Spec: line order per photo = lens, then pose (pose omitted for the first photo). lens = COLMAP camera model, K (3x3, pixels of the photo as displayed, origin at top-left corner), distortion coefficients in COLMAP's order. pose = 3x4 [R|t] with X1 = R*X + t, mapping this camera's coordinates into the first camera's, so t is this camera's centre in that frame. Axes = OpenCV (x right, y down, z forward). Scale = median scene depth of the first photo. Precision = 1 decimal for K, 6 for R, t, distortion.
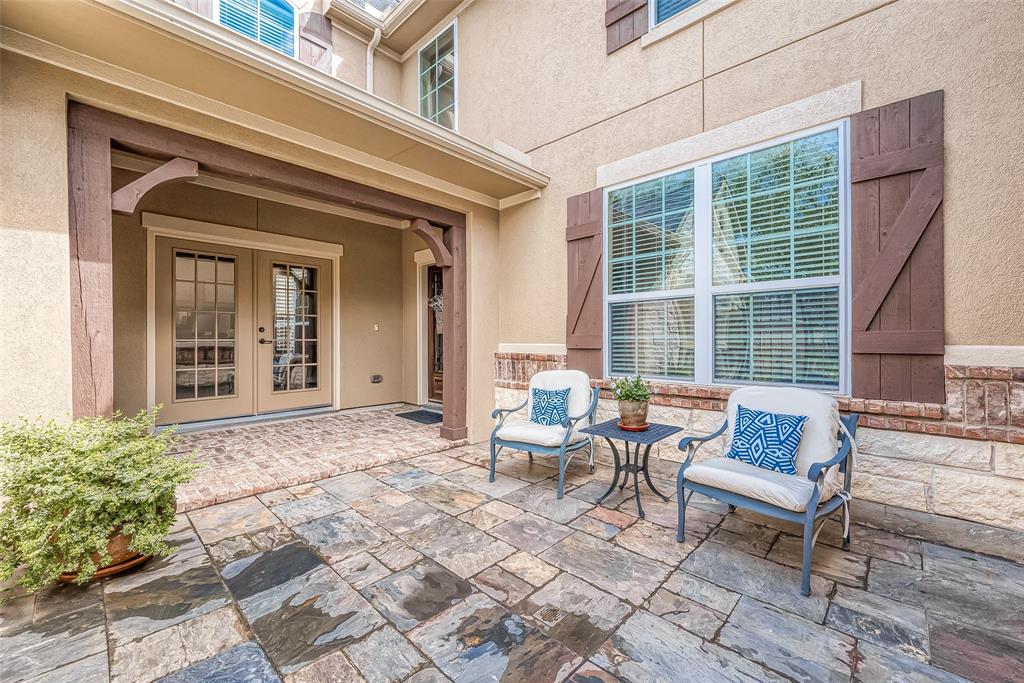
lens RADIAL K [[408.6, 0, 518.7], [0, 408.6, 342.3], [0, 0, 1]] dist [-0.000648, -0.000244]
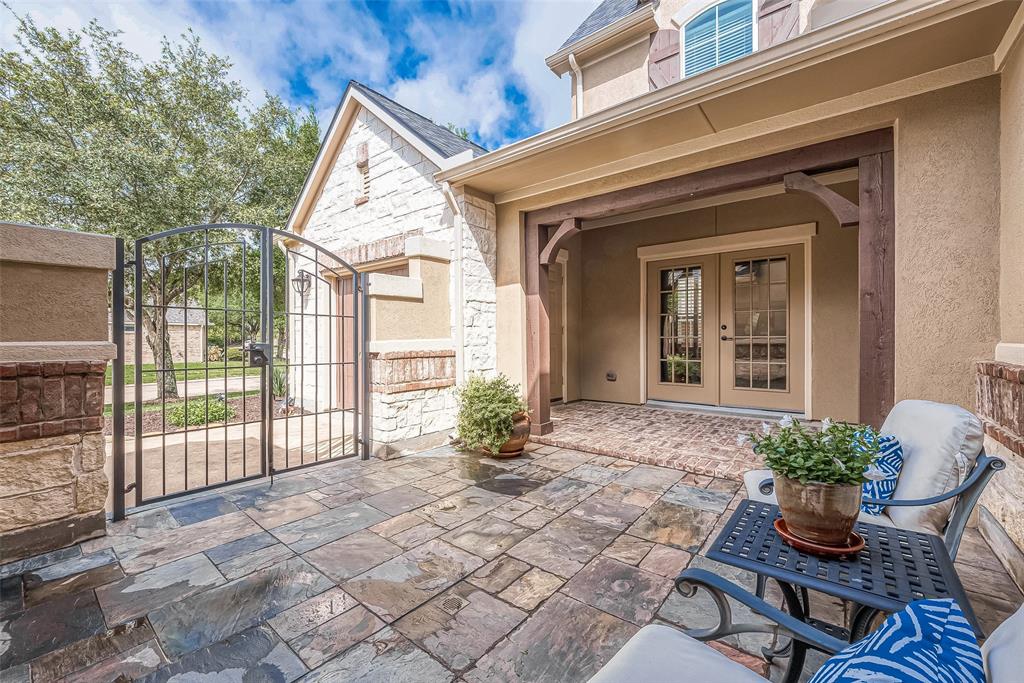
lens RADIAL K [[408.6, 0, 517.7], [0, 408.6, 336.3], [0, 0, 1]] dist [-0.000648, -0.000244]
pose [[0.090006, -0.004092, -0.995933, 0.617205], [-0.004429, 0.999980, -0.004509, -0.000092], [0.995931, 0.004816, 0.089986, 0.590685]]
